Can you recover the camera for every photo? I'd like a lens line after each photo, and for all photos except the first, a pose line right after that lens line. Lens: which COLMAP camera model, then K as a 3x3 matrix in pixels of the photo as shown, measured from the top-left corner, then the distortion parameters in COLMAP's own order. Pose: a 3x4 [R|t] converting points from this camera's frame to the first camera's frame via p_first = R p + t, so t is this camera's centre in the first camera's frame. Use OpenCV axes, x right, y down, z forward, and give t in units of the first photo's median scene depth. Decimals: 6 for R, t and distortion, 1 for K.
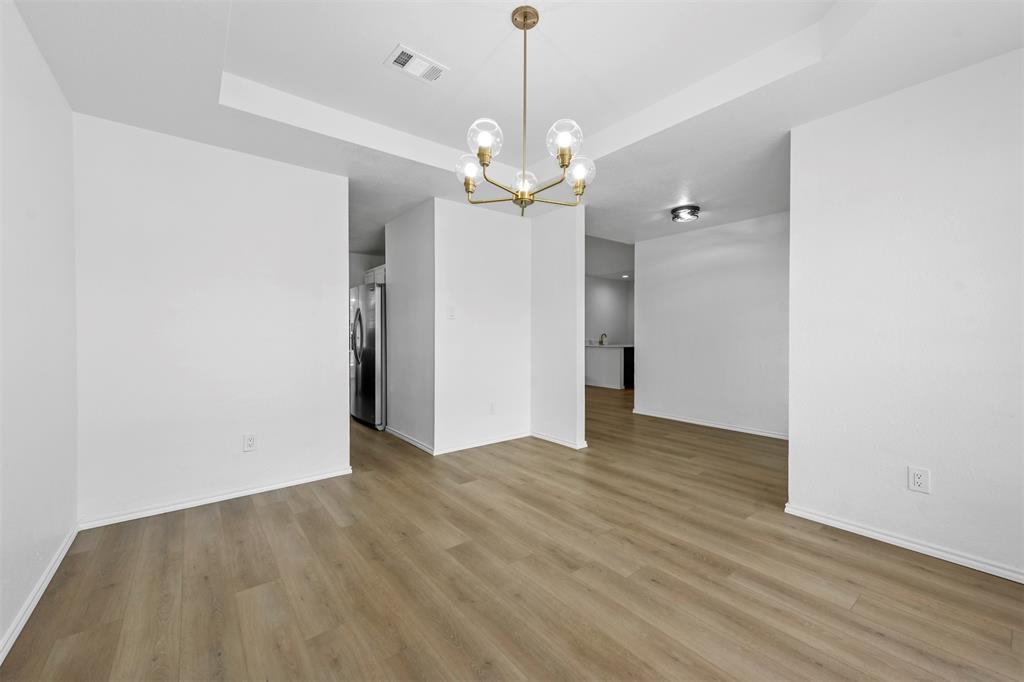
lens RADIAL K [[403.6, 0, 512.0], [0, 403.6, 341.0], [0, 0, 1]] dist [0.023065, -0.000042]
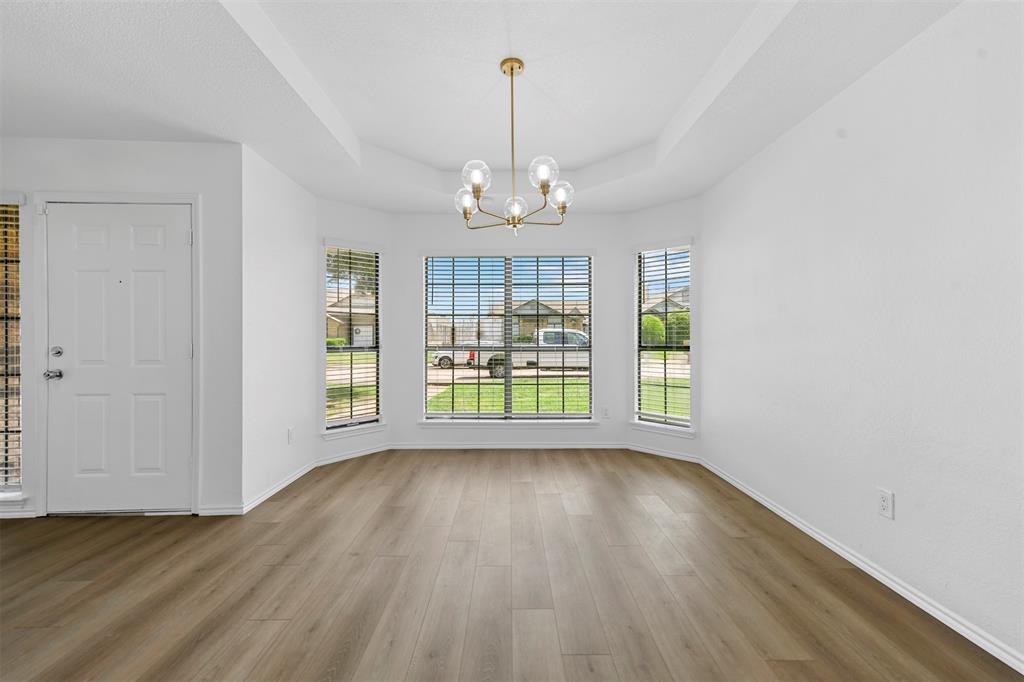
lens RADIAL K [[403.6, 0, 512.0], [0, 403.6, 341.0], [0, 0, 1]] dist [0.023065, -0.000042]
pose [[-0.794423, 0.006515, 0.607330, -0.494506], [0.011957, 0.999916, 0.004914, -0.012946], [-0.607247, 0.011165, -0.794435, 1.409569]]
